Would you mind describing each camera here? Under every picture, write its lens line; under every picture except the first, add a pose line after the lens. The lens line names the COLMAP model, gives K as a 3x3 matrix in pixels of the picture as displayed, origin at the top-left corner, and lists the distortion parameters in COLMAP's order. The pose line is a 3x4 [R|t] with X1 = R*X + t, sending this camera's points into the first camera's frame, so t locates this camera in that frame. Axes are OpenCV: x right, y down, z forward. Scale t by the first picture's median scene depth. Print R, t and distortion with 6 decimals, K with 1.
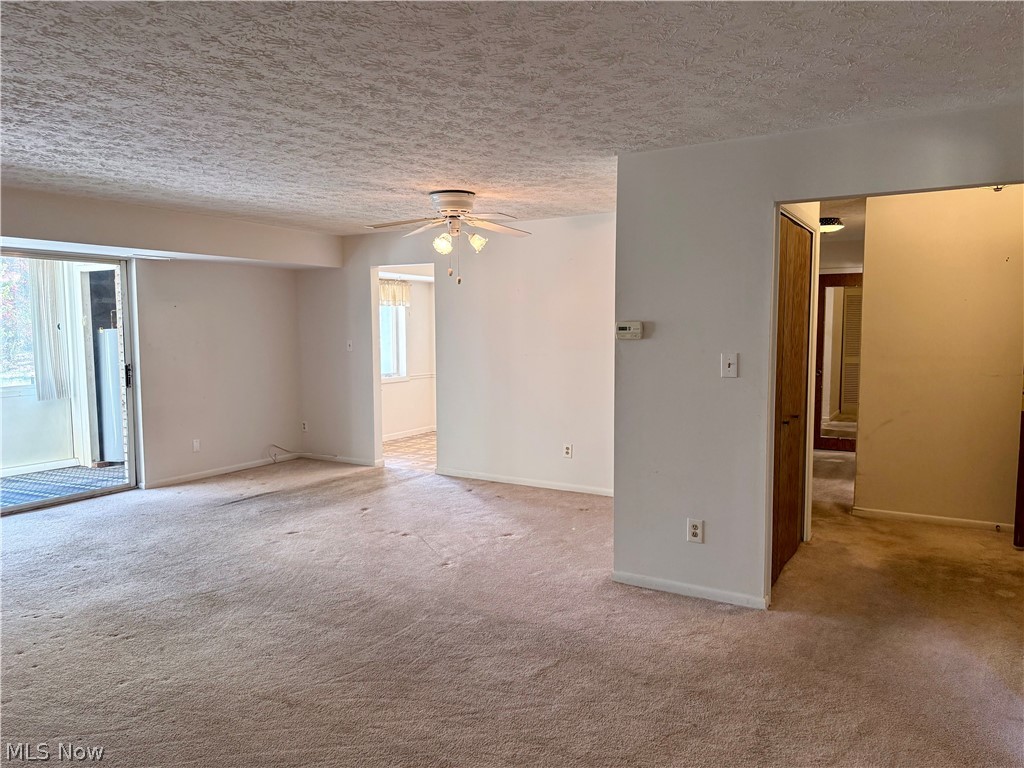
lens RADIAL K [[721.2, 0, 511.1], [0, 721.2, 386.5], [0, 0, 1]] dist [-0.000460, -0.001366]
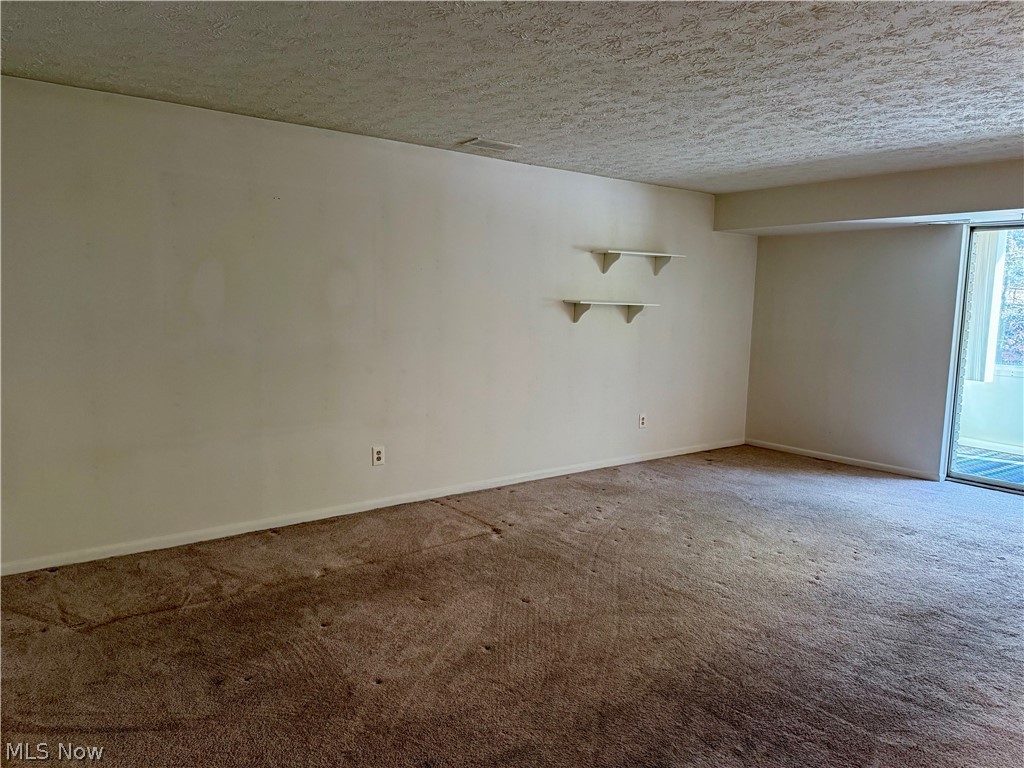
lens RADIAL K [[721.2, 0, 512.1], [0, 721.2, 384.4], [0, 0, 1]] dist [-0.000460, -0.001366]
pose [[-0.366306, 0.106026, -0.924434, 0.688490], [-0.097430, 0.983656, 0.151424, -0.074606], [0.925379, 0.145535, -0.349989, 1.046125]]
